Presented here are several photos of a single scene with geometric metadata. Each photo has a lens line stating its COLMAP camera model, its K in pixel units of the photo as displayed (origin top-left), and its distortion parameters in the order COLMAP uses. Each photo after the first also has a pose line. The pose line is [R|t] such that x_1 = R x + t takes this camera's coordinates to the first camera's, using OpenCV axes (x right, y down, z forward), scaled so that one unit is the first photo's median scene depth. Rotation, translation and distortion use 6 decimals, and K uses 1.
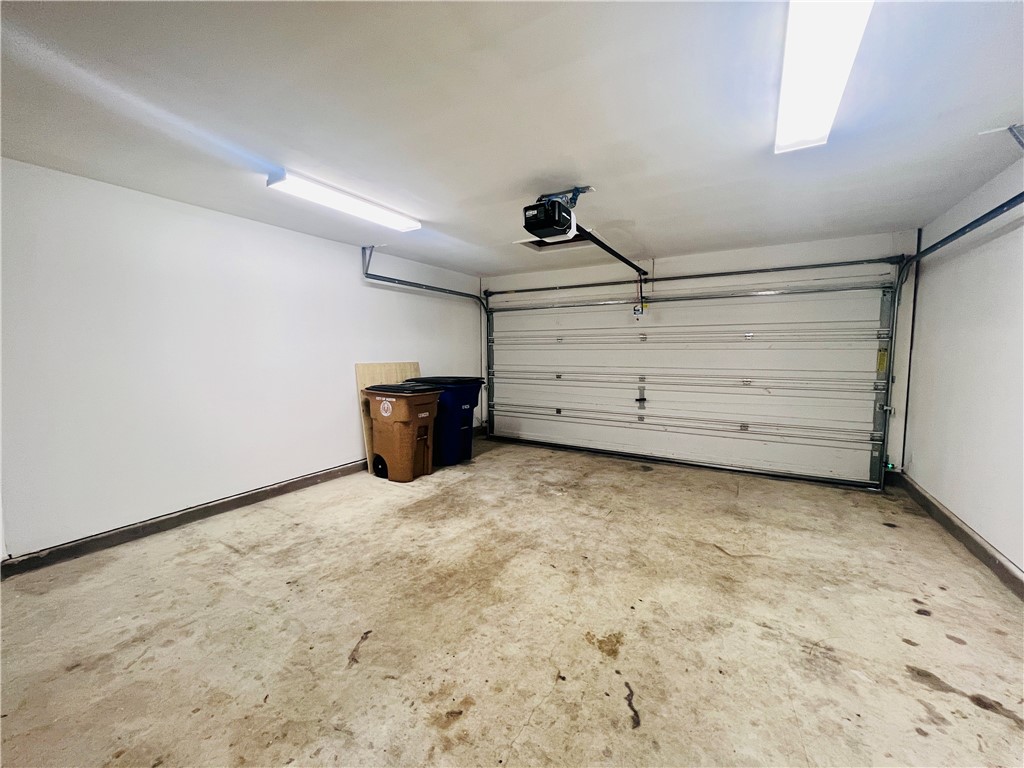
lens RADIAL K [[410.4, 0, 511.6], [0, 410.4, 384.3], [0, 0, 1]] dist [-0.000592, 0.000127]
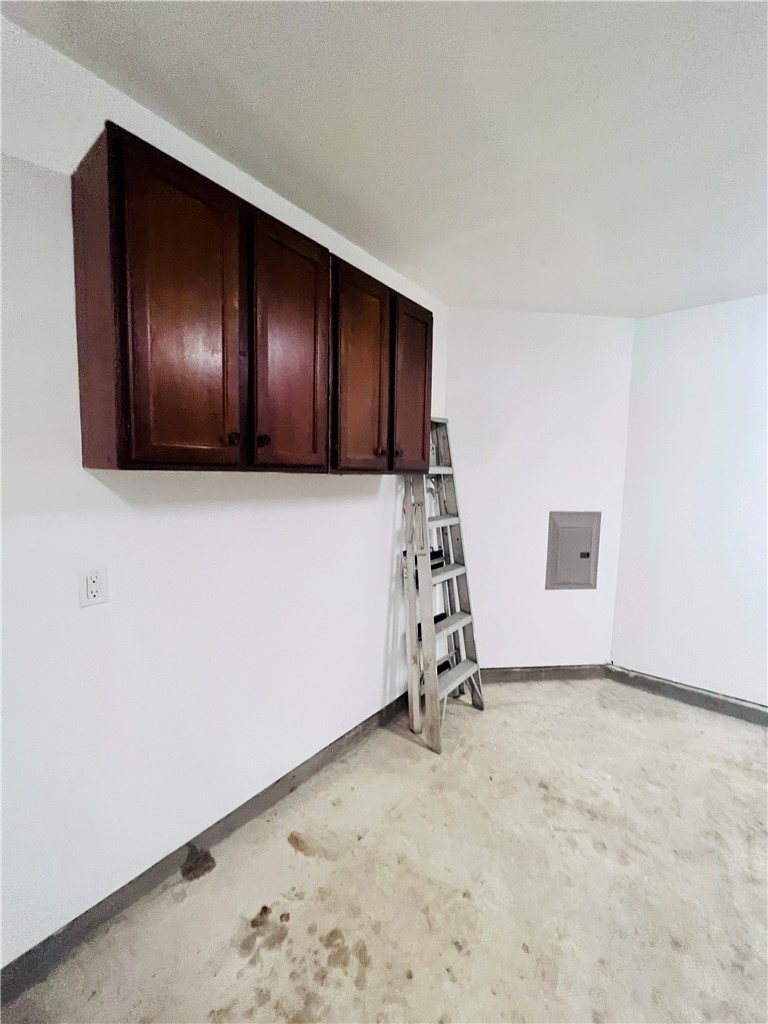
lens RADIAL K [[410.4, 0, 382.6], [0, 410.4, 509.7], [0, 0, 1]] dist [-0.000592, 0.000127]
pose [[-0.144359, 0.085183, -0.985852, -0.007857], [-0.100167, 0.989912, 0.100202, -0.078276], [0.984443, 0.113215, -0.134370, 0.541402]]
